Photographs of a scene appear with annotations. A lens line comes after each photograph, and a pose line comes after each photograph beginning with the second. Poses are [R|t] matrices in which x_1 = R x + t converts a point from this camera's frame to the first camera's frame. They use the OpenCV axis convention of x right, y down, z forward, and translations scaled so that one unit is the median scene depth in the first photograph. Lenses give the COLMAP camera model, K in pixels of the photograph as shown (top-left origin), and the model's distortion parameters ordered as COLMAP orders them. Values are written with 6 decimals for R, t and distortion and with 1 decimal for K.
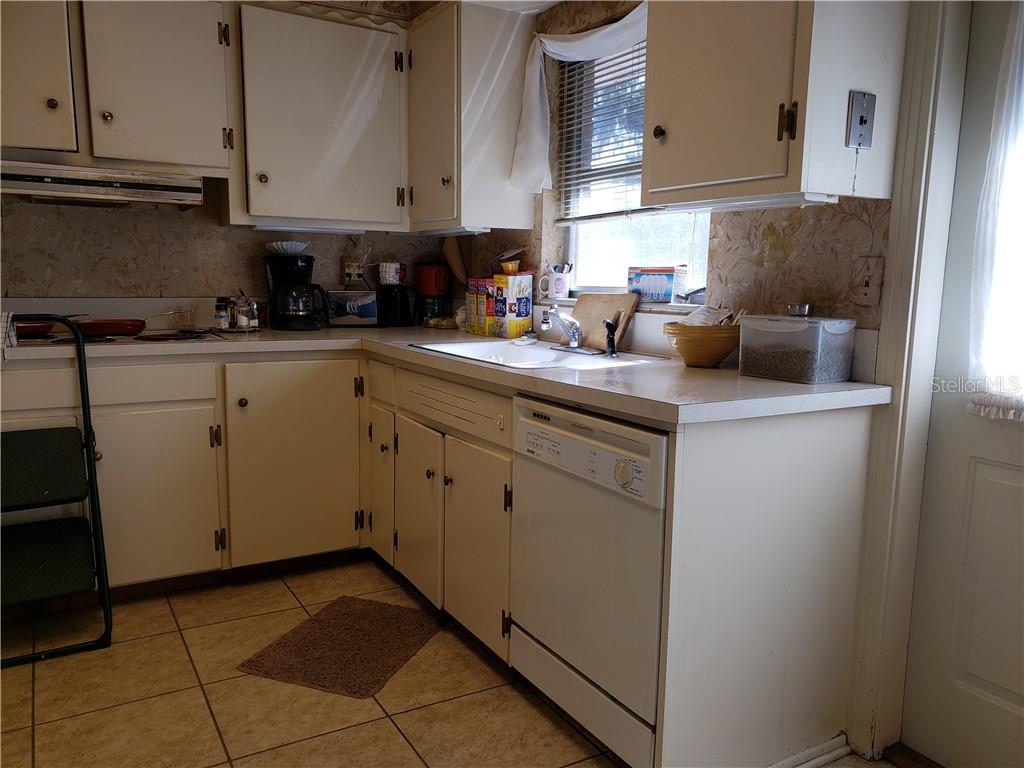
lens RADIAL K [[794.3, 0, 511.0], [0, 794.3, 386.2], [0, 0, 1]] dist [0.009111, 0.022357]
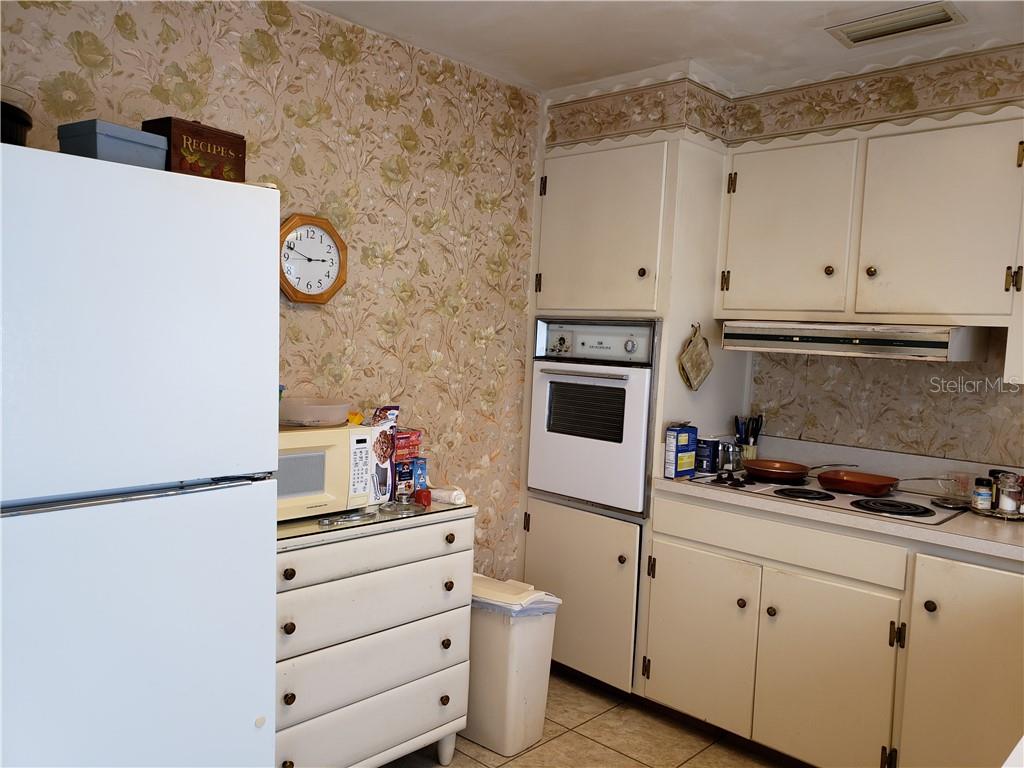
lens RADIAL K [[794.3, 0, 510.4], [0, 794.3, 384.5], [0, 0, 1]] dist [0.009111, 0.022357]
pose [[0.267603, 0.060227, -0.961645, 0.290972], [-0.178817, 0.983811, 0.011854, -0.123903], [0.946791, 0.168786, 0.274041, 0.313518]]
